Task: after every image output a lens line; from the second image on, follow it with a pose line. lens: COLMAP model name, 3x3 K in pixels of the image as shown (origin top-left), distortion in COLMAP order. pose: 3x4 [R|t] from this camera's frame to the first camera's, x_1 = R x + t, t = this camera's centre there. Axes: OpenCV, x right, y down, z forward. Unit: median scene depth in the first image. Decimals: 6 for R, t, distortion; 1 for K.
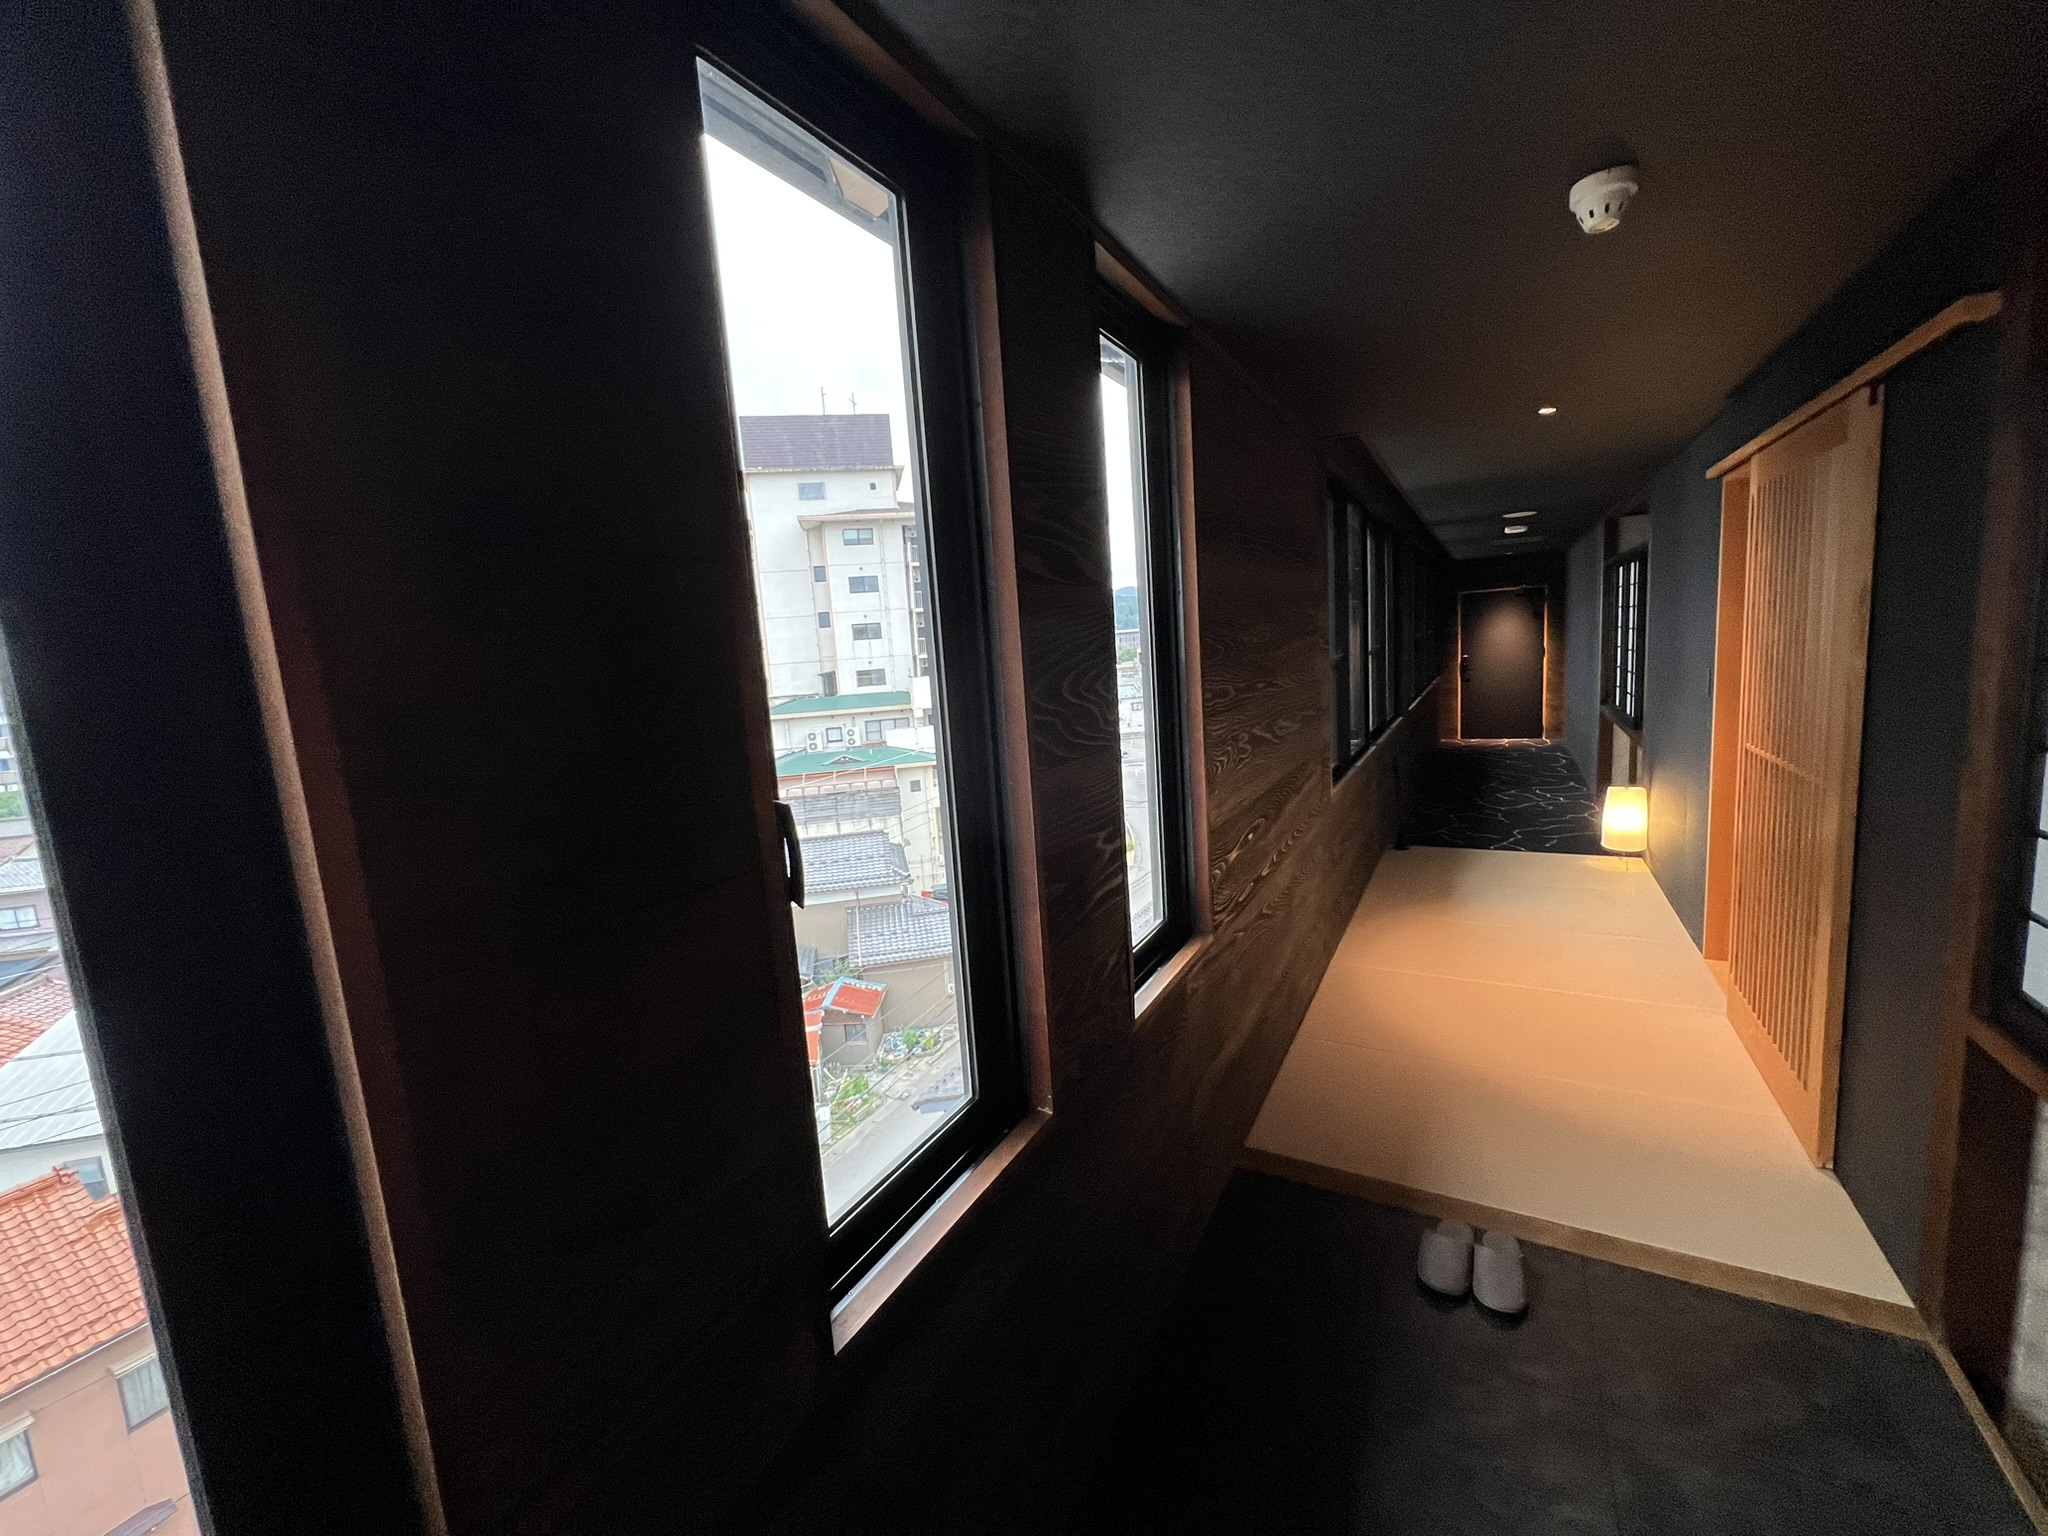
lens RADIAL K [[822.9, 0, 1019.9], [0, 822.9, 759.7], [0, 0, 1]] dist [-0.002069, -0.000197]
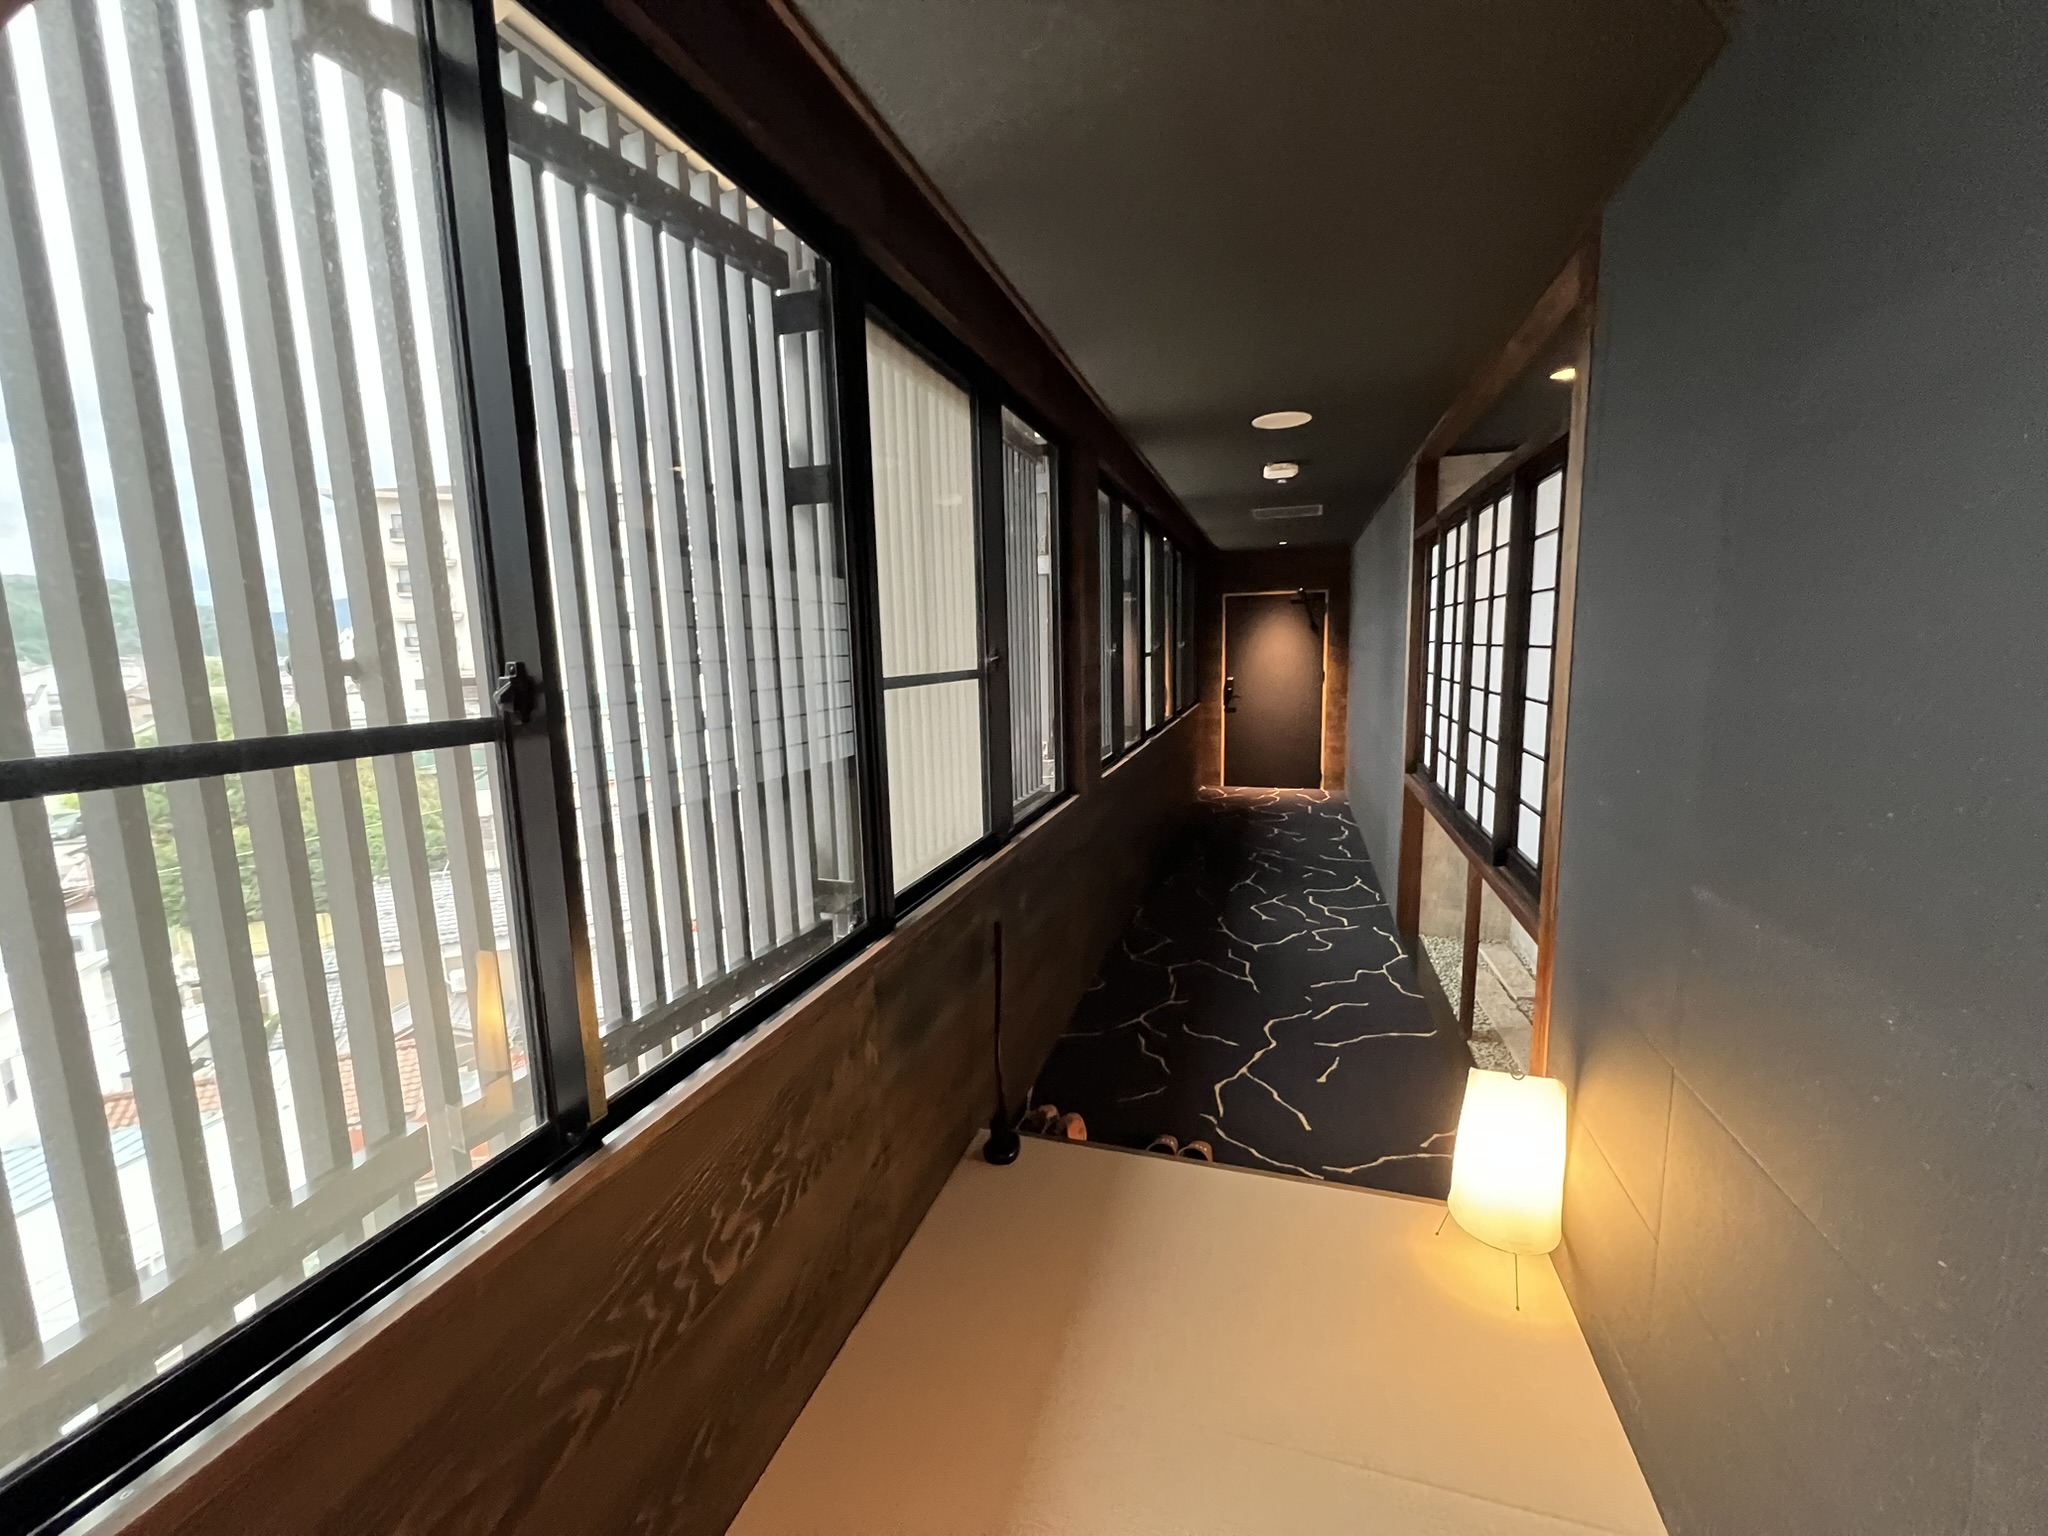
lens RADIAL K [[822.9, 0, 1019.9], [0, 822.9, 759.7], [0, 0, 1]] dist [-0.002069, -0.000197]
pose [[0.977343, 0.013103, 0.211254, 0.205661], [-0.011832, 0.999904, -0.007280, -0.046149], [-0.211329, 0.004615, 0.977404, 0.319177]]
